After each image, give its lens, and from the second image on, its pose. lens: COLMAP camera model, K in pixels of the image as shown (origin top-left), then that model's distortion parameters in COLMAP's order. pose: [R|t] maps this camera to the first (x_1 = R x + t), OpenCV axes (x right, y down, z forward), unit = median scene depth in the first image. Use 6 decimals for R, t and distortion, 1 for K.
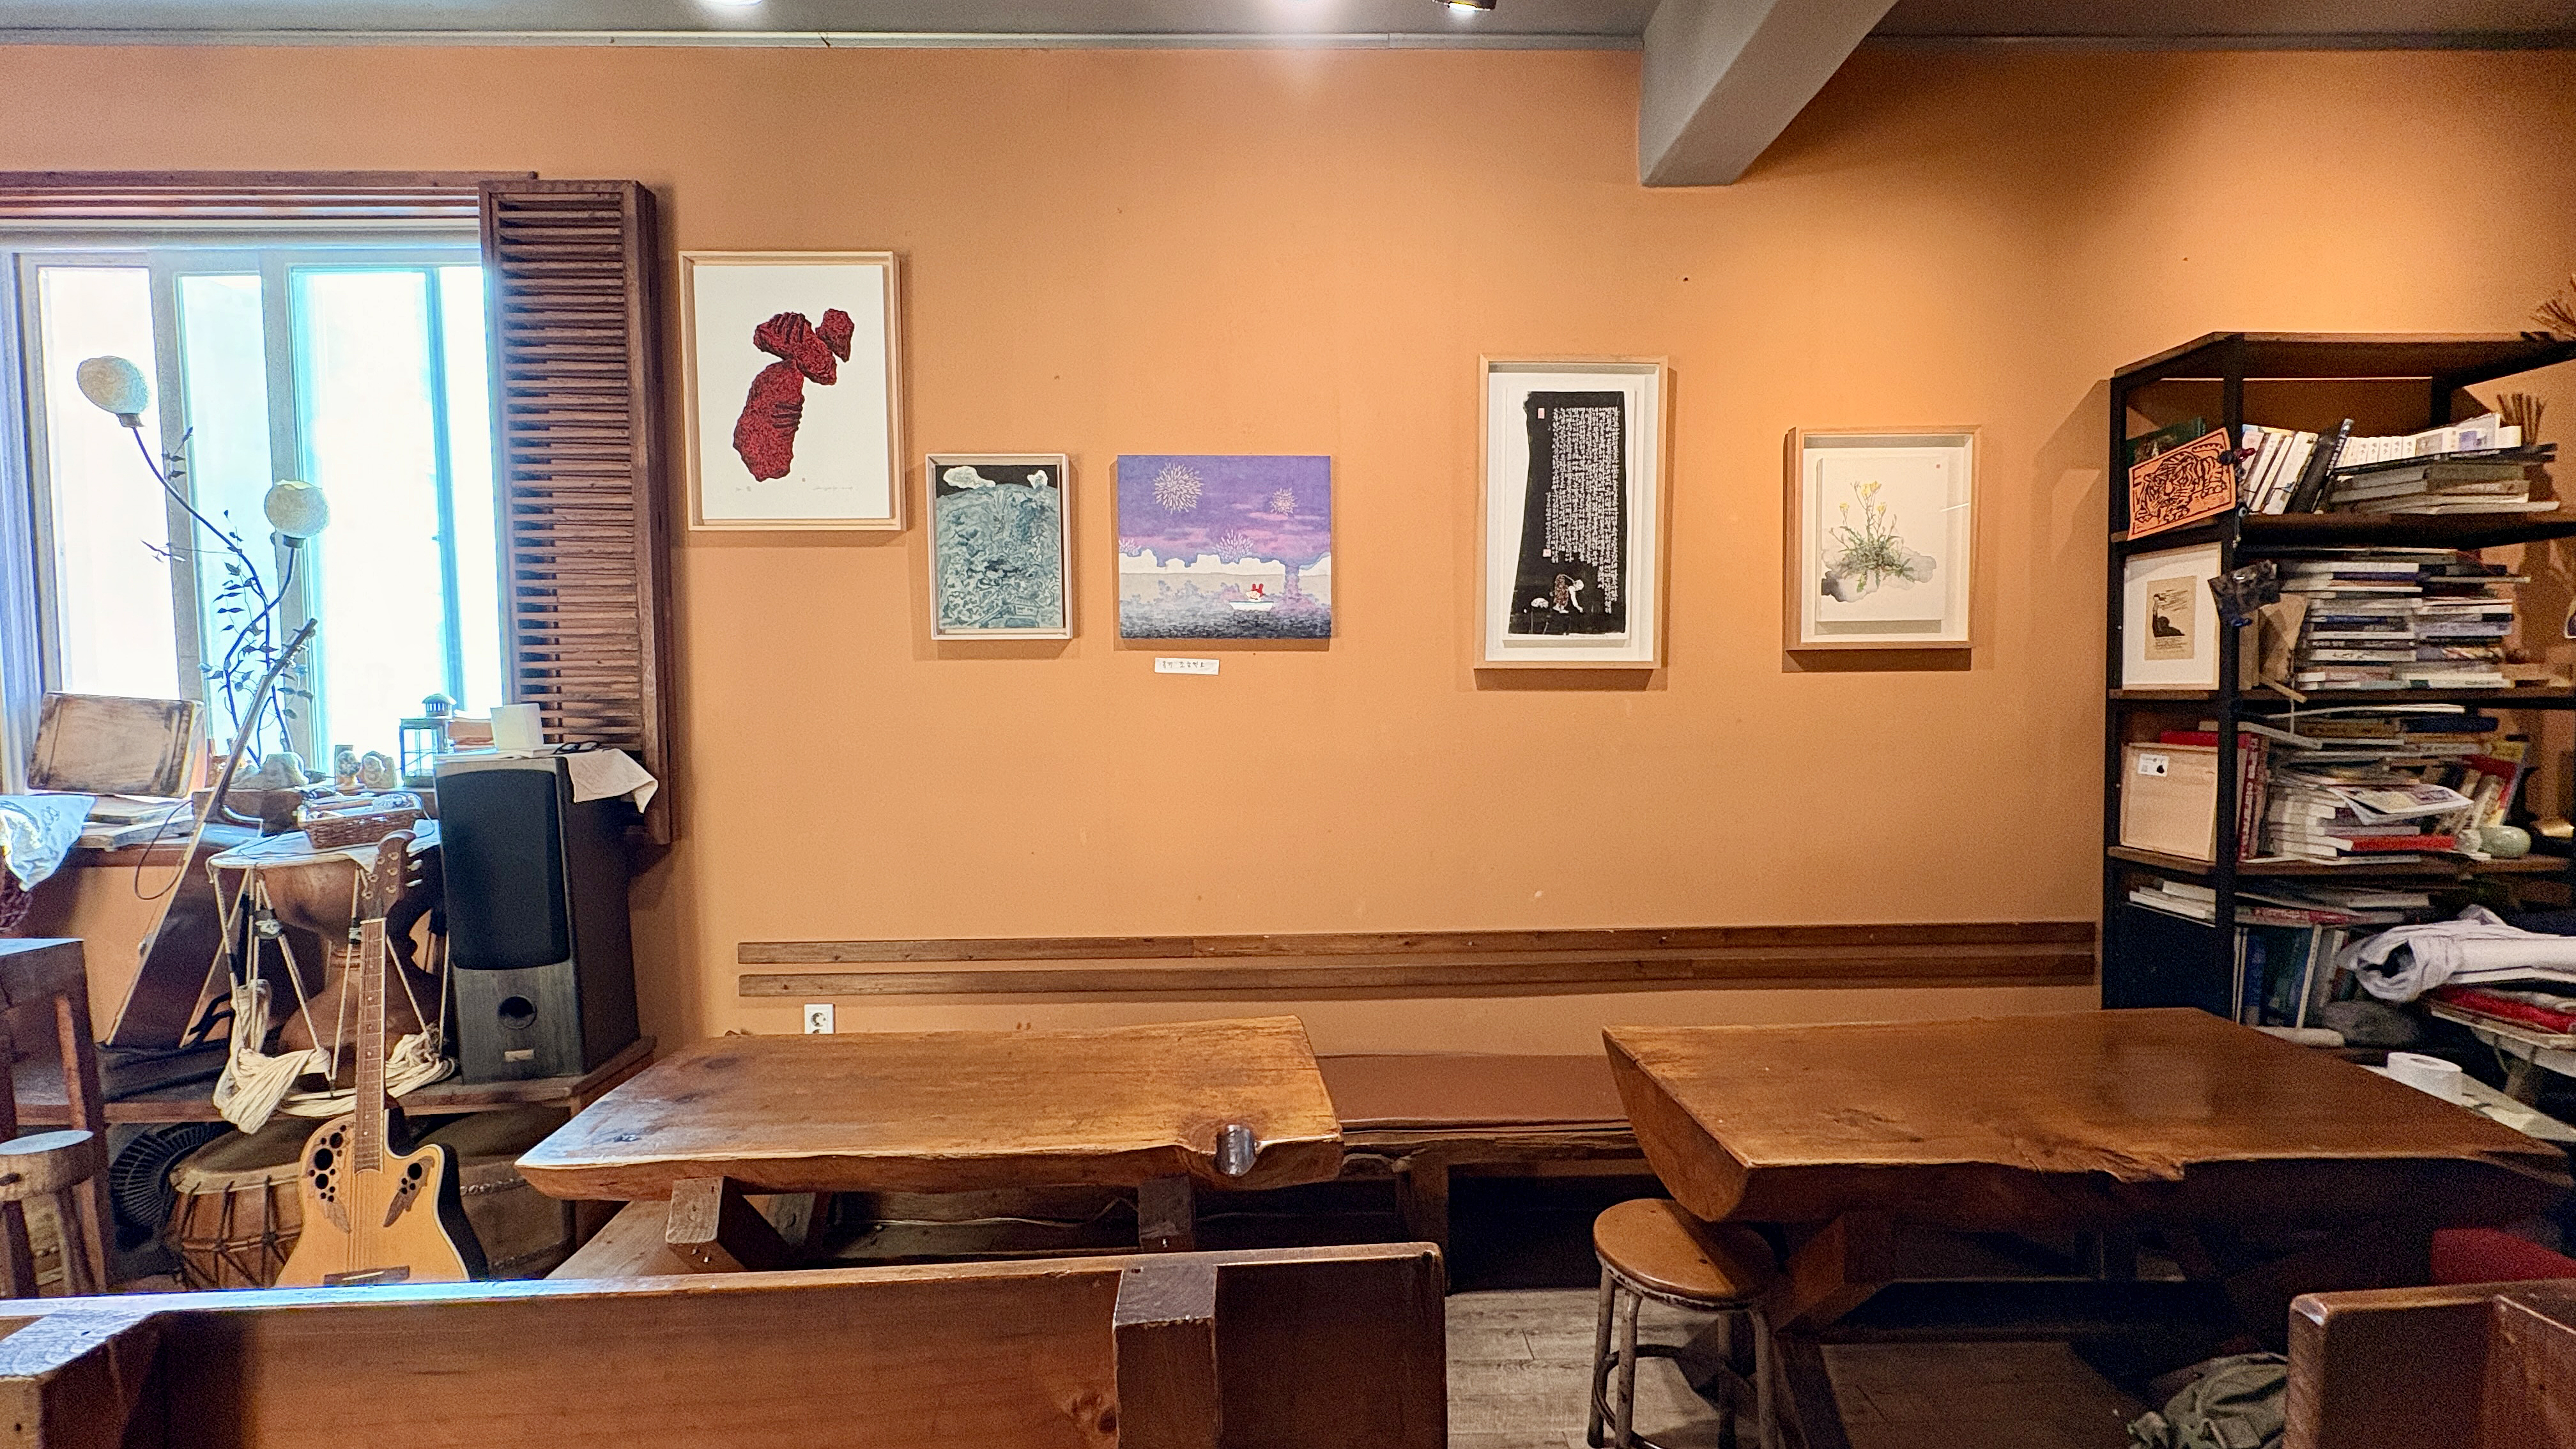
lens RADIAL K [[1004.3, 0, 1293.5], [0, 1004.3, 724.9], [0, 0, 1]] dist [-0.002880, 0.000042]
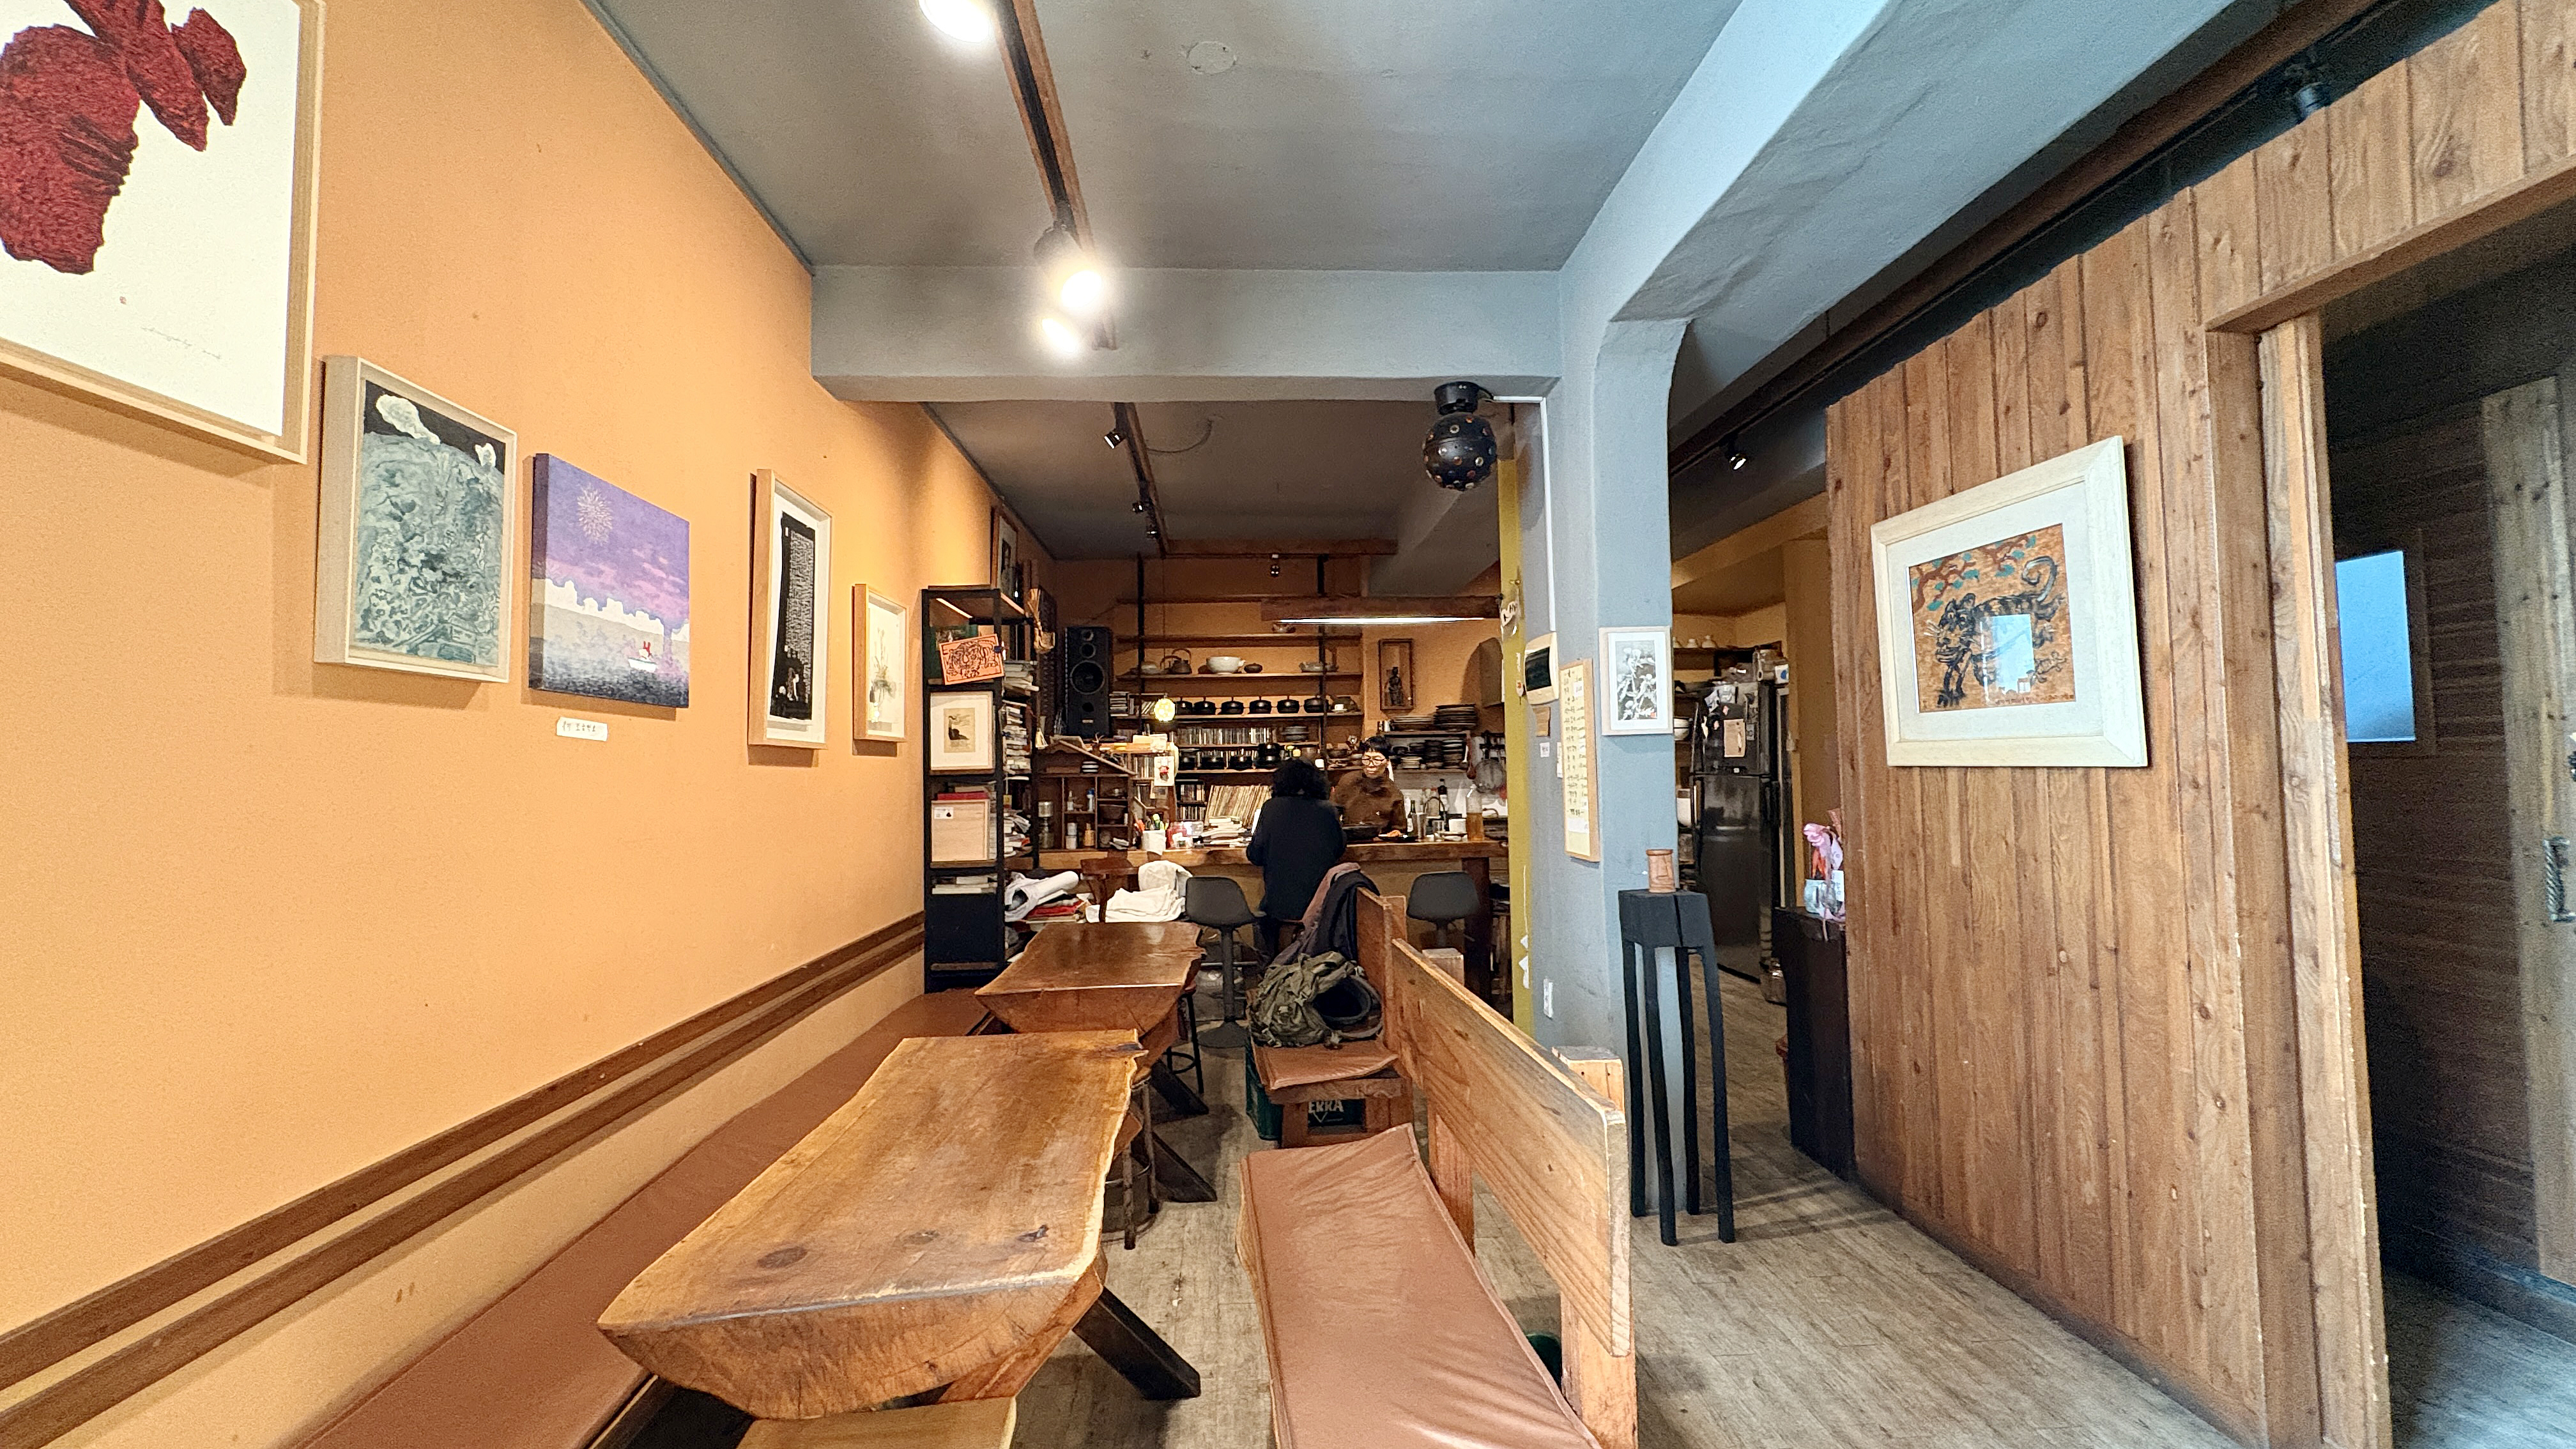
lens RADIAL K [[1004.3, 0, 1293.4], [0, 1004.3, 721.7], [0, 0, 1]] dist [-0.002880, 0.000042]
pose [[-0.033096, 0.057178, 0.997815, -0.952940], [0.059045, 0.996730, -0.055157, 0.014462], [-0.997707, 0.057091, -0.036364, 0.464729]]
